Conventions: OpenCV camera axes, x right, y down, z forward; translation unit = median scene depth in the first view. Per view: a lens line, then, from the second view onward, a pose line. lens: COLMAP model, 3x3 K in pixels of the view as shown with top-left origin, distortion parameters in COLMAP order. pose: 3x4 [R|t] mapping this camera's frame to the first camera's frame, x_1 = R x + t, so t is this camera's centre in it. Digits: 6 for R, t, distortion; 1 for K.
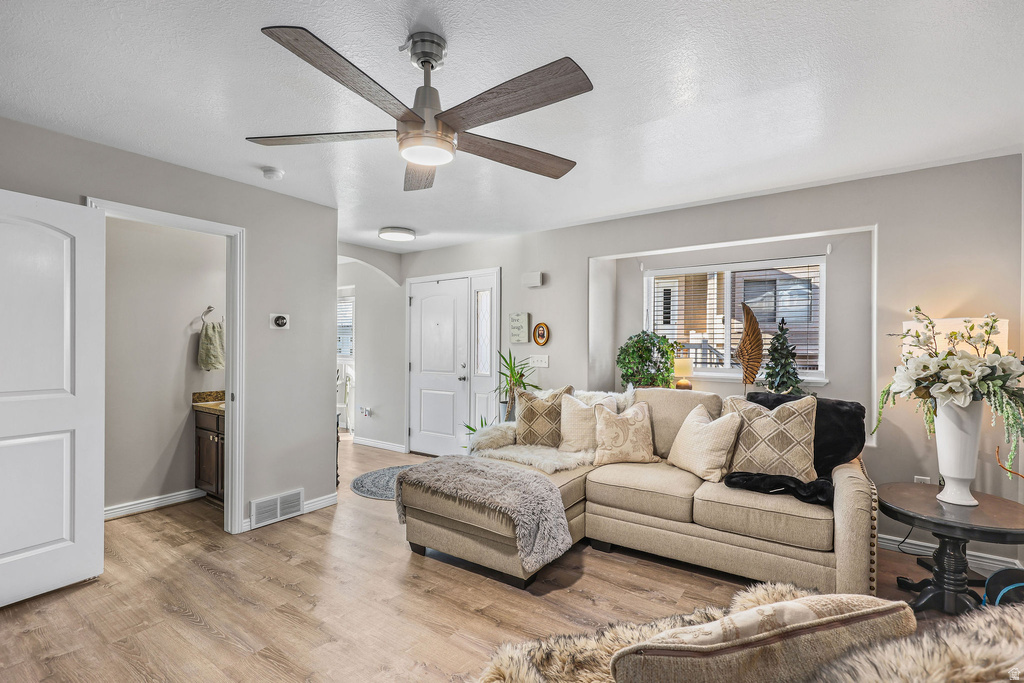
lens RADIAL K [[465.6, 0, 514.1], [0, 465.6, 350.2], [0, 0, 1]] dist [0.001743, 0.000391]
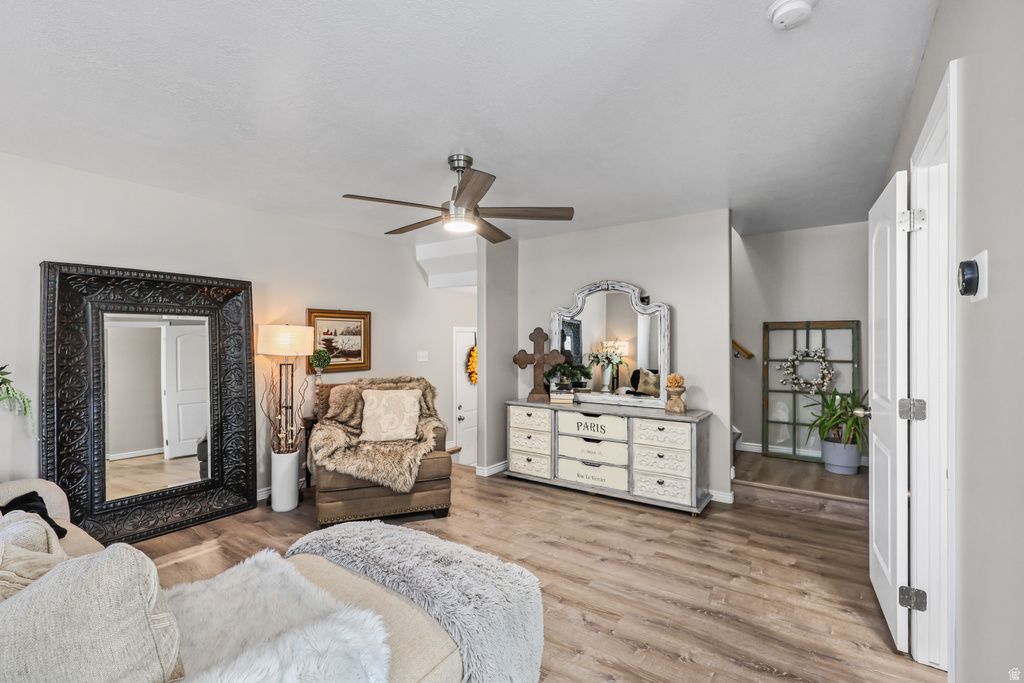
lens RADIAL K [[465.6, 0, 503.4], [0, 465.6, 339.9], [0, 0, 1]] dist [0.001743, 0.000391]
pose [[-0.999854, -0.005283, 0.016234, -0.218603], [-0.005266, 0.999986, 0.001076, -0.020684], [-0.016240, 0.000990, -0.999868, 1.565858]]
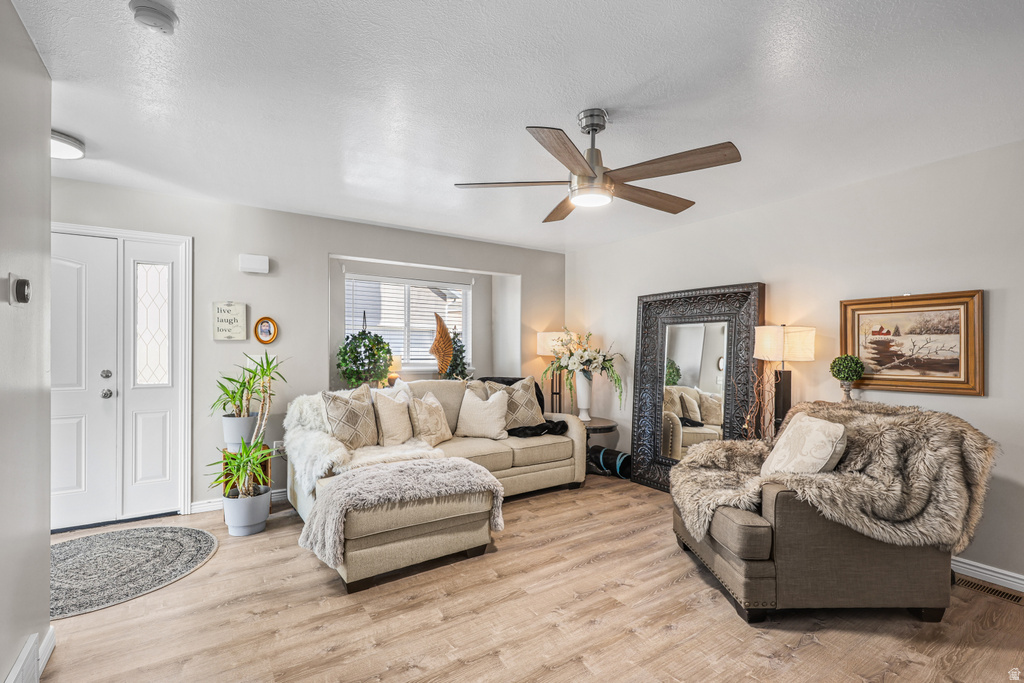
lens RADIAL K [[465.6, 0, 506.6], [0, 465.6, 345.9], [0, 0, 1]] dist [0.001743, 0.000391]
pose [[0.365309, 0.000011, 0.930886, -0.899838], [0.000976, 0.999999, -0.000395, -0.007933], [-0.930886, 0.001053, 0.365309, 0.443468]]
